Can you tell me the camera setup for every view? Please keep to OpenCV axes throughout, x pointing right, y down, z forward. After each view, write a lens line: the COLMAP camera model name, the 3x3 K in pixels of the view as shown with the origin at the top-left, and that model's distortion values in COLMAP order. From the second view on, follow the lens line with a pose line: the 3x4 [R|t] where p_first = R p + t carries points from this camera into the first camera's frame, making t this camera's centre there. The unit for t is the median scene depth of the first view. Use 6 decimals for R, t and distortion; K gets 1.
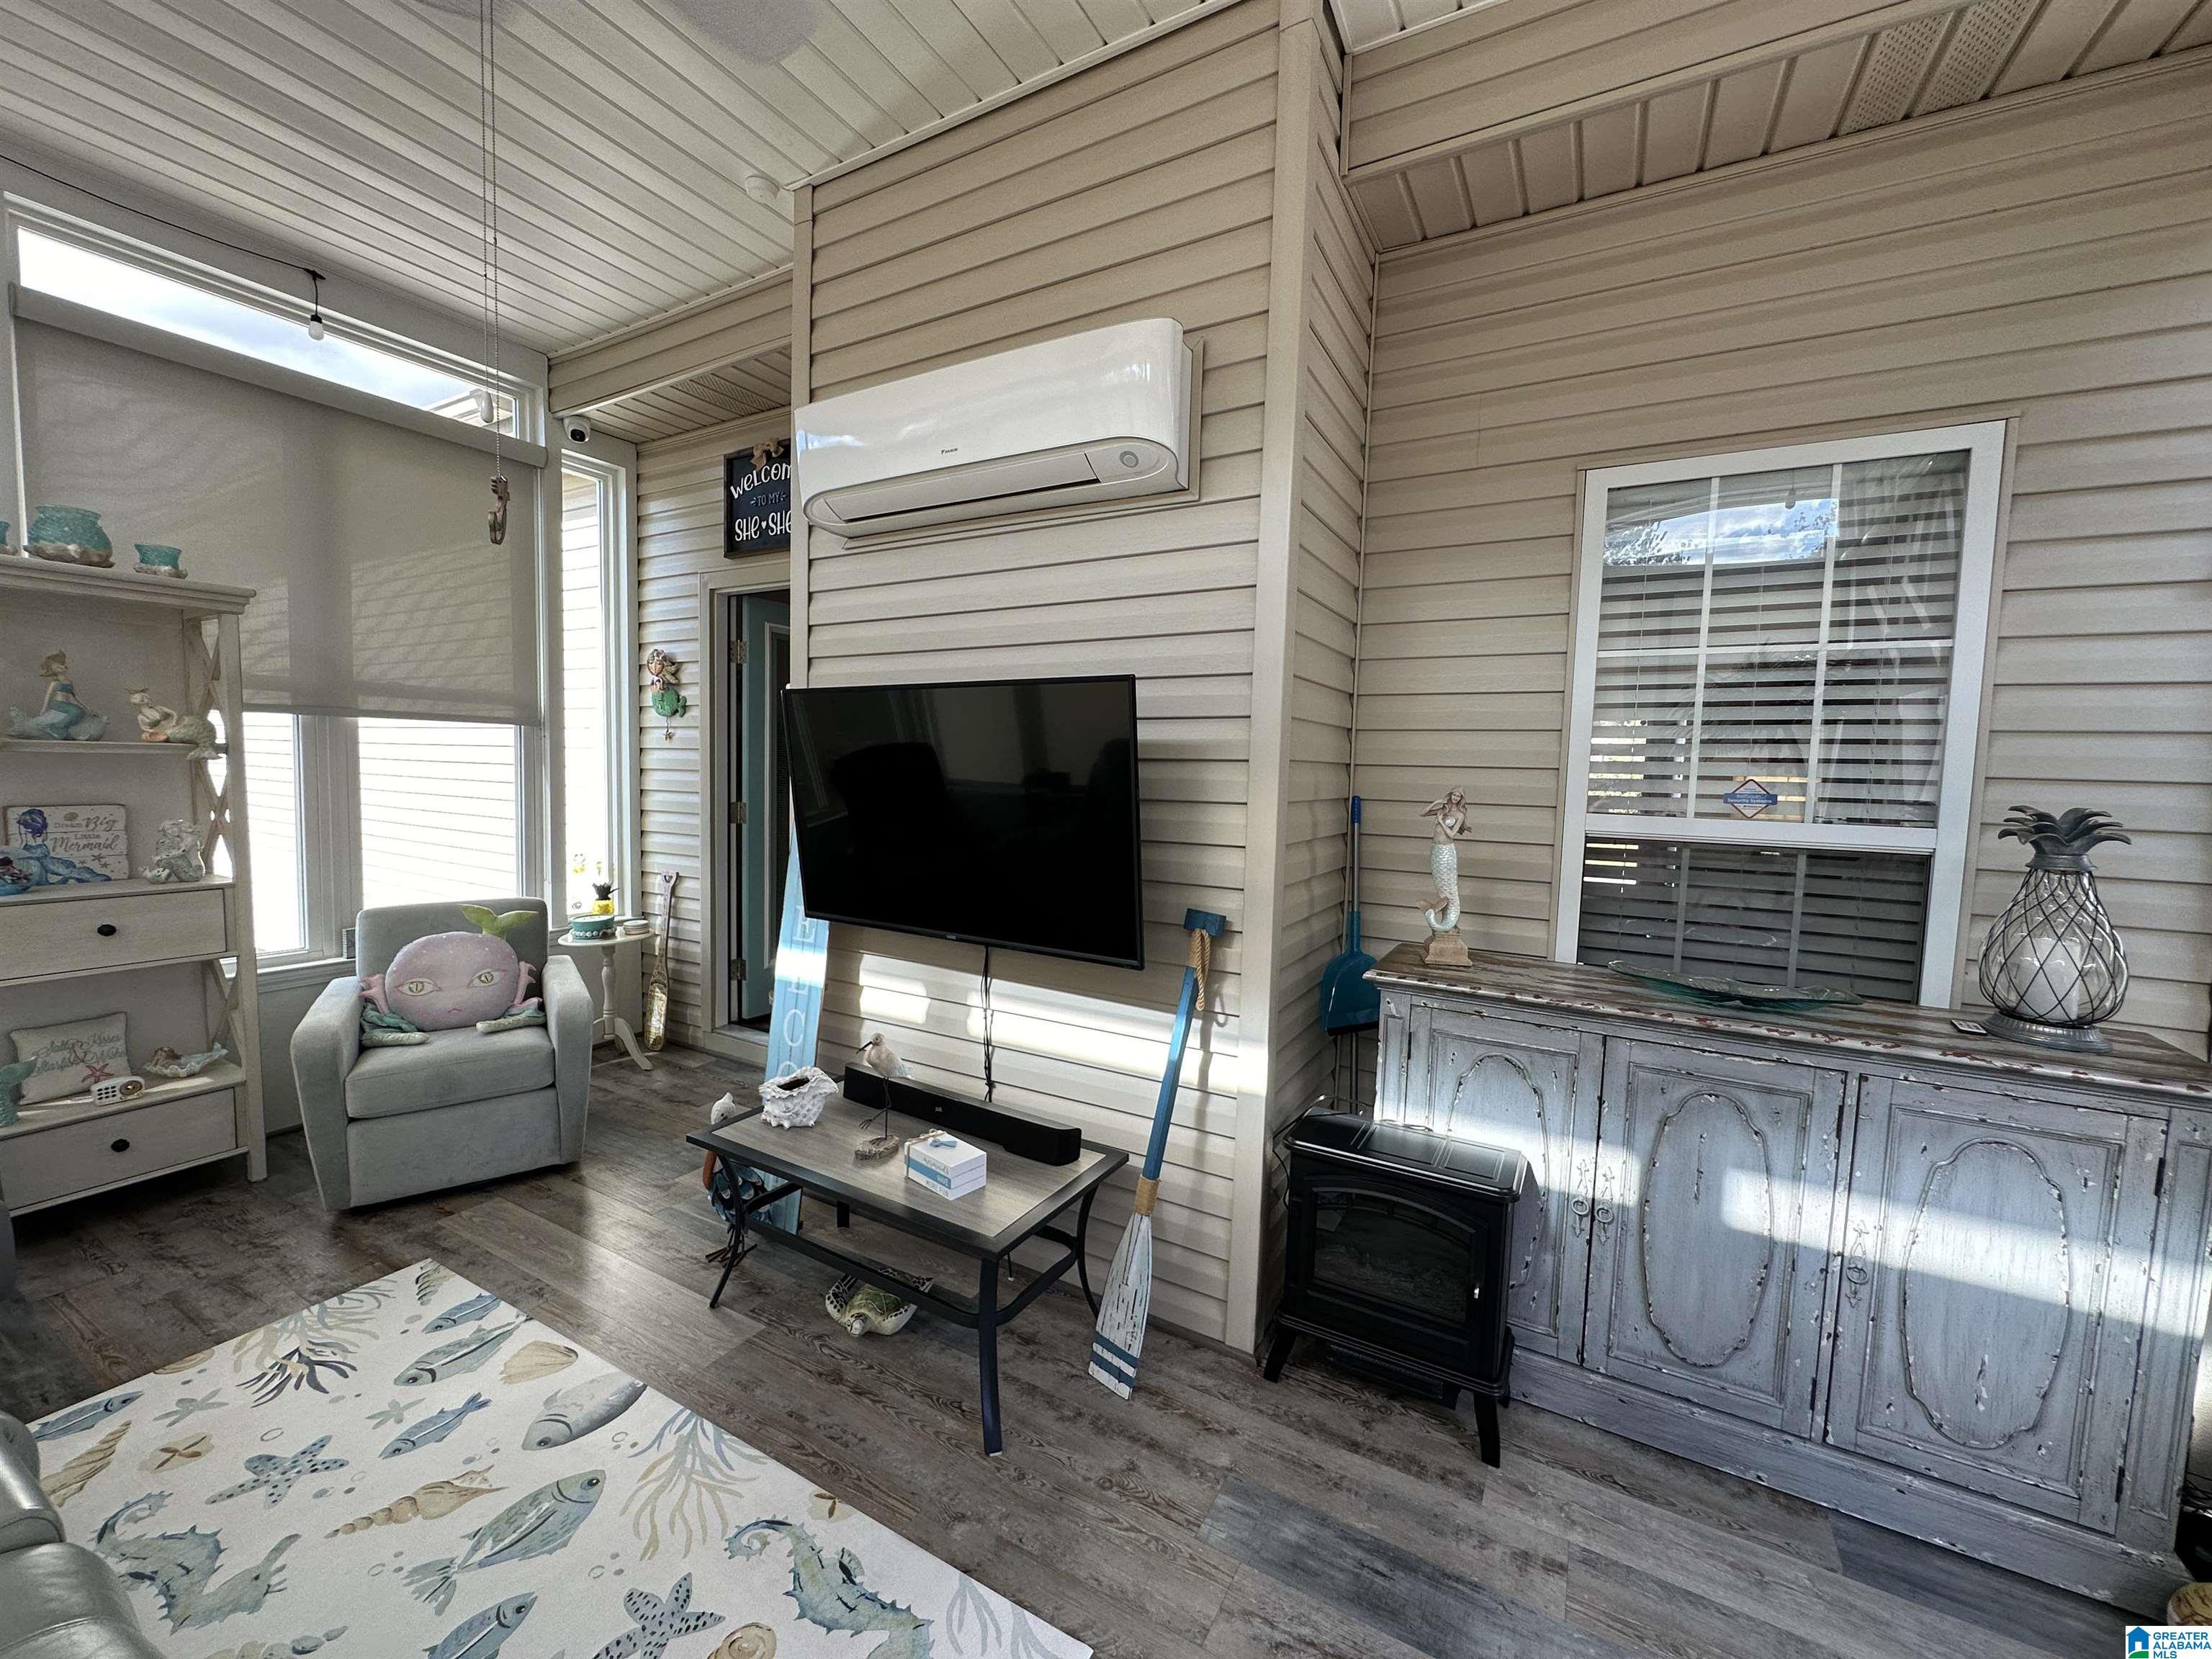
lens RADIAL K [[883.9, 0, 1105.0], [0, 883.9, 830.1], [0, 0, 1]] dist [-0.003744, 0.001283]
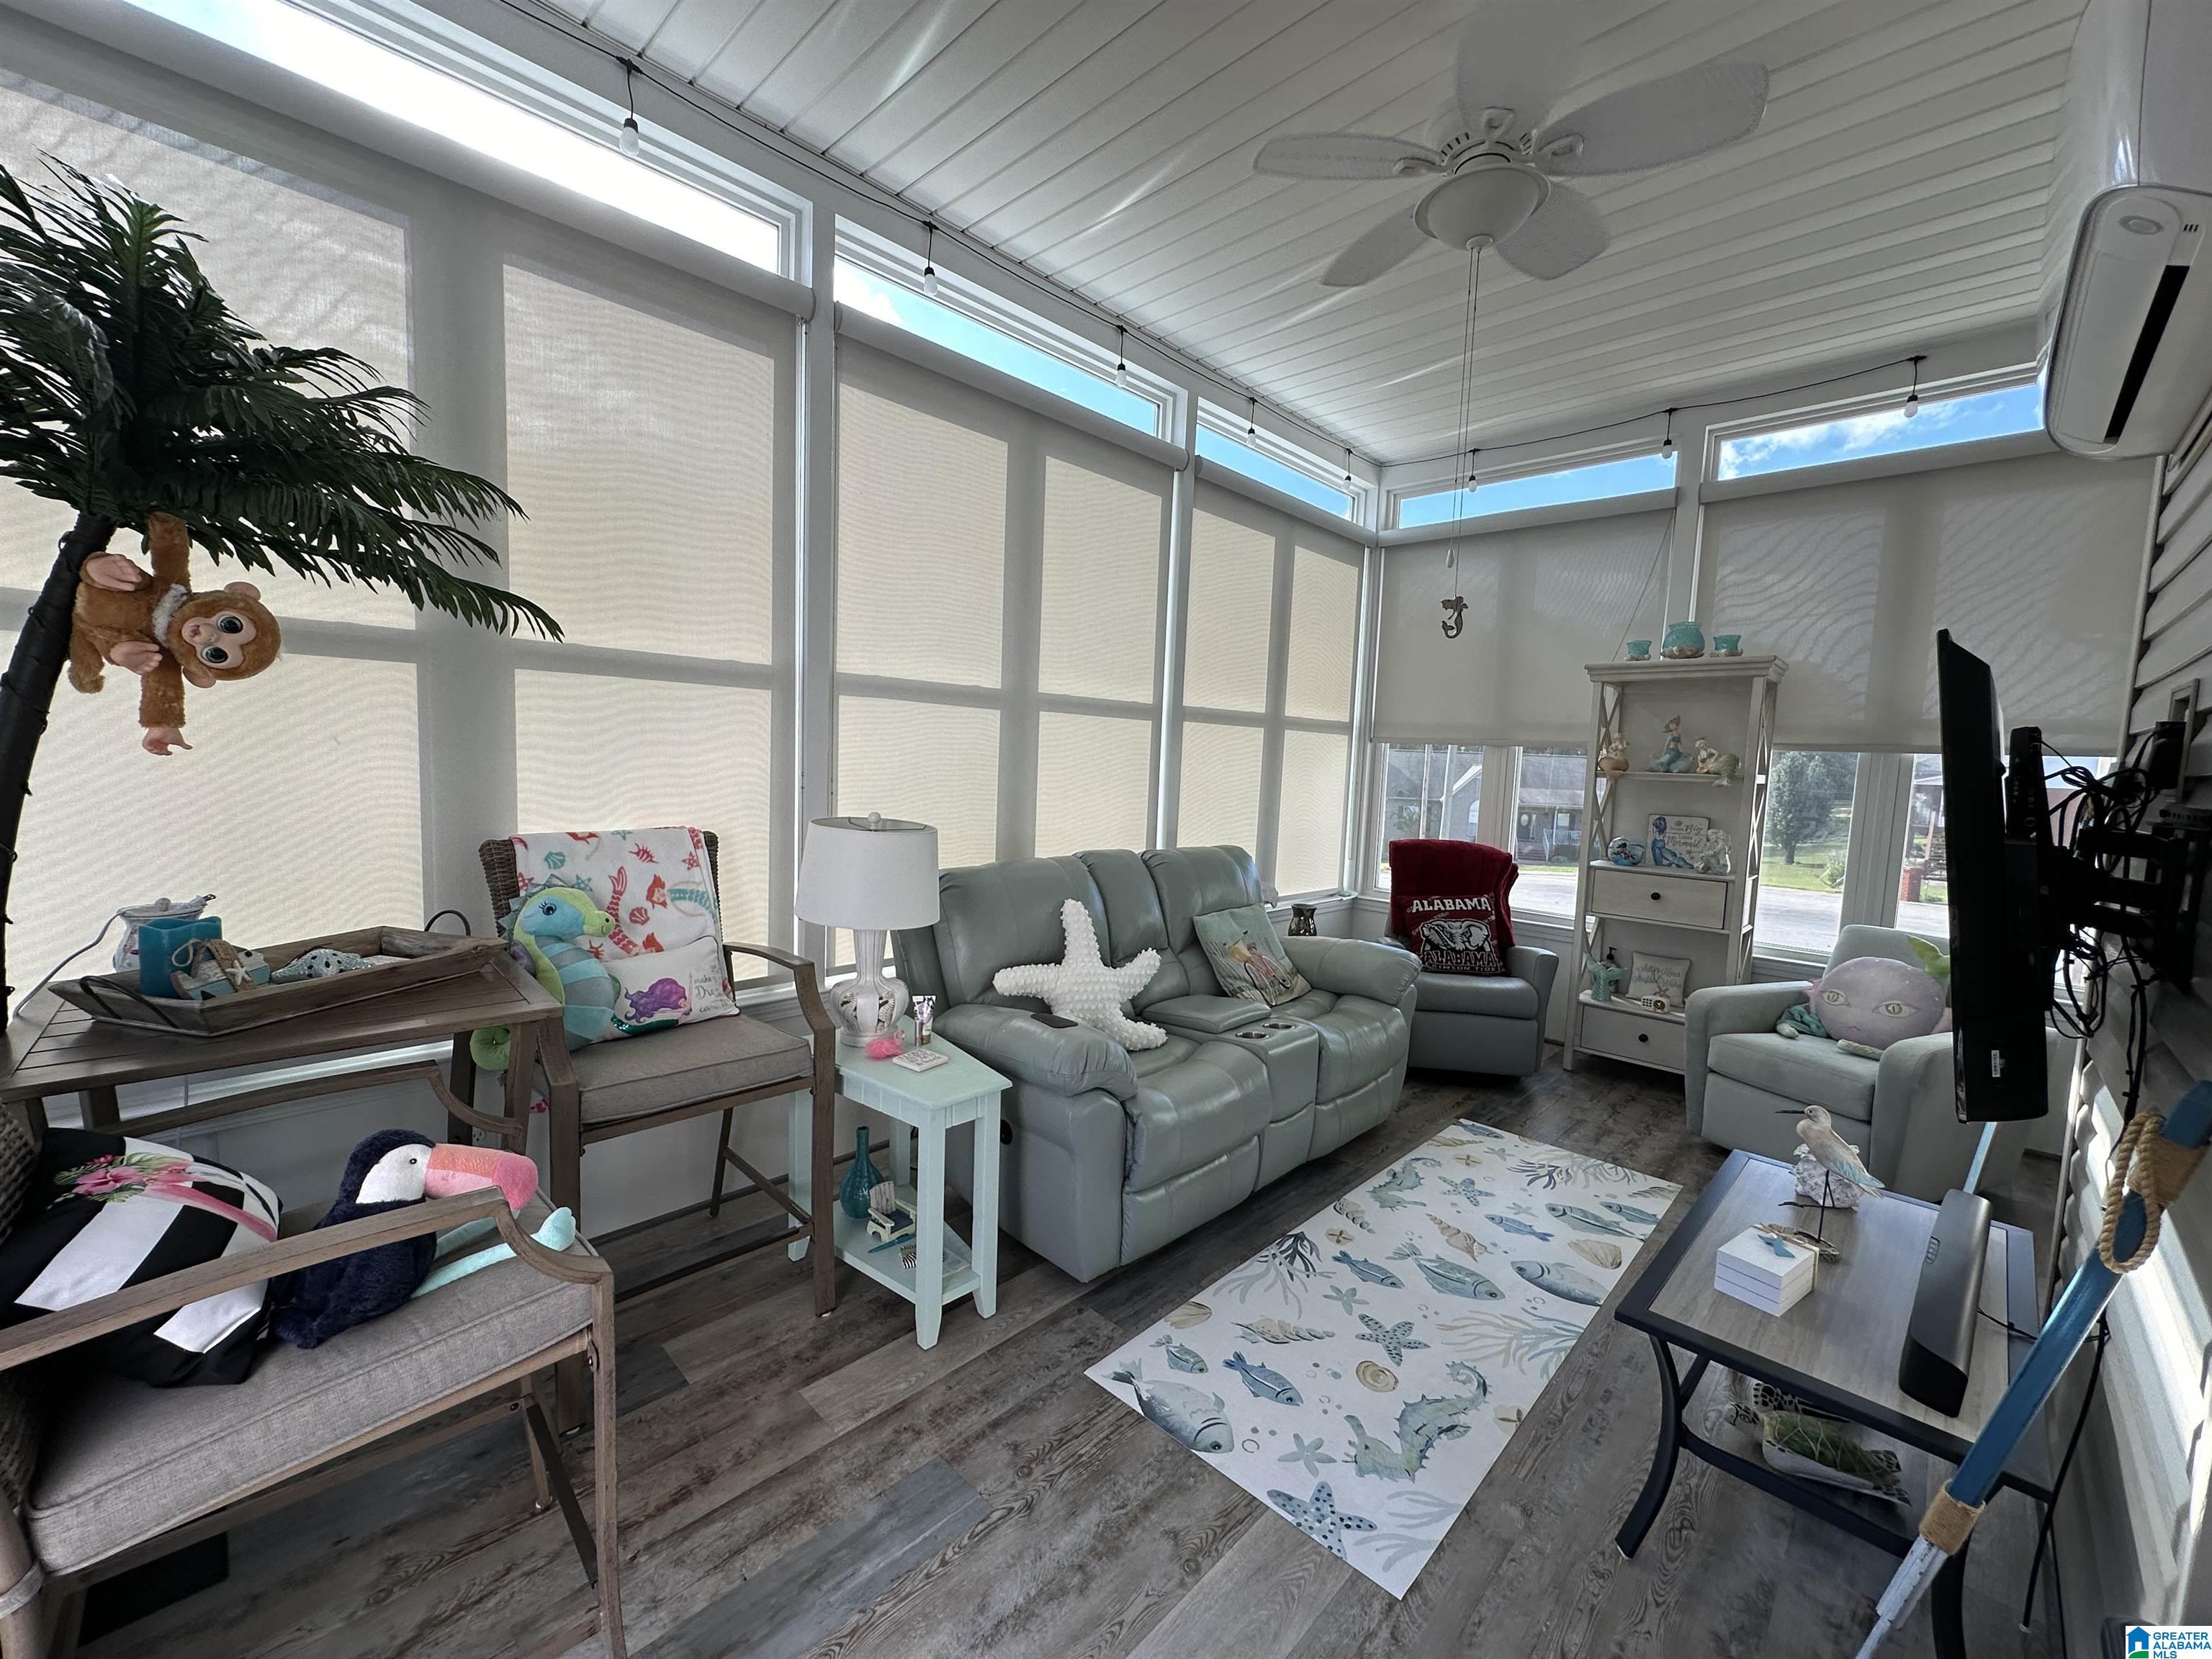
lens RADIAL K [[883.9, 0, 1100.9], [0, 883.9, 829.0], [0, 0, 1]] dist [-0.003744, 0.001283]
pose [[-0.259560, 0.045062, -0.964675, 0.713712], [-0.112866, 0.990650, 0.076643, -0.012371], [0.959109, 0.128772, -0.252047, 0.546850]]
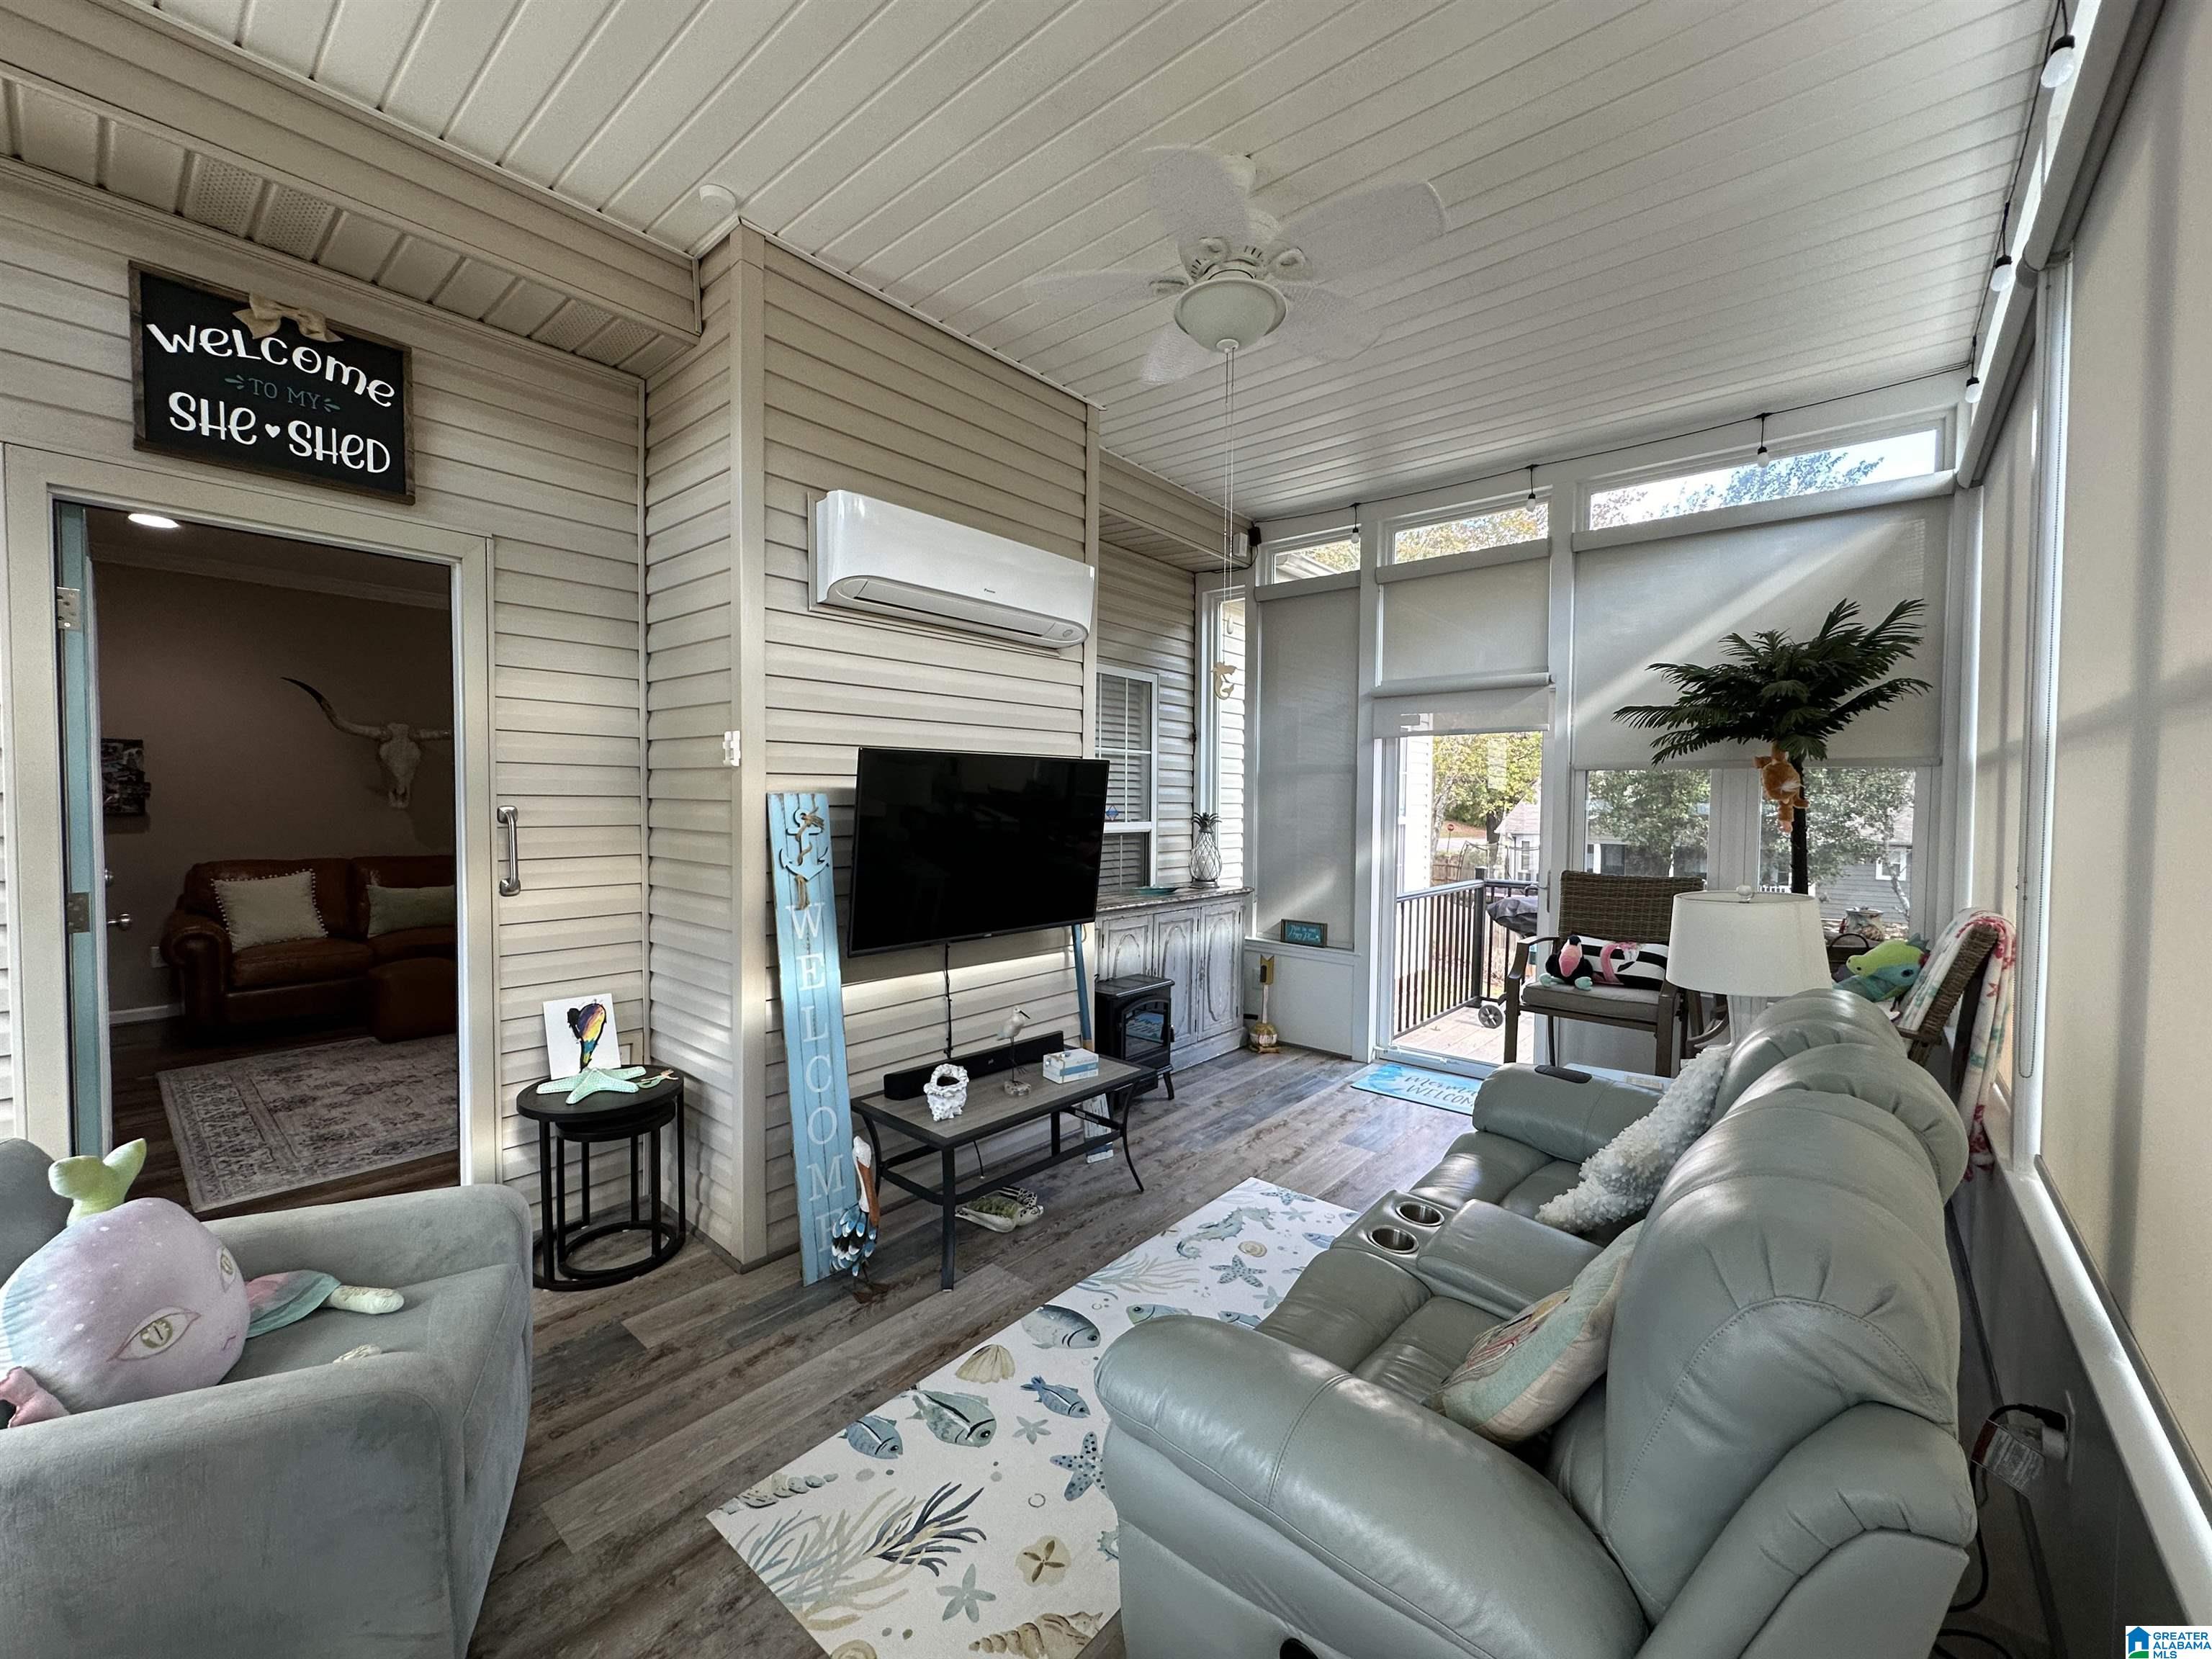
lens RADIAL K [[883.9, 0, 1108.4], [0, 883.9, 830.9], [0, 0, 1]] dist [-0.003744, 0.001283]
pose [[0.183437, -0.057293, 0.981360, -1.617580], [0.072396, 0.996377, 0.044638, -0.094606], [-0.980362, 0.062859, 0.186920, 0.594347]]
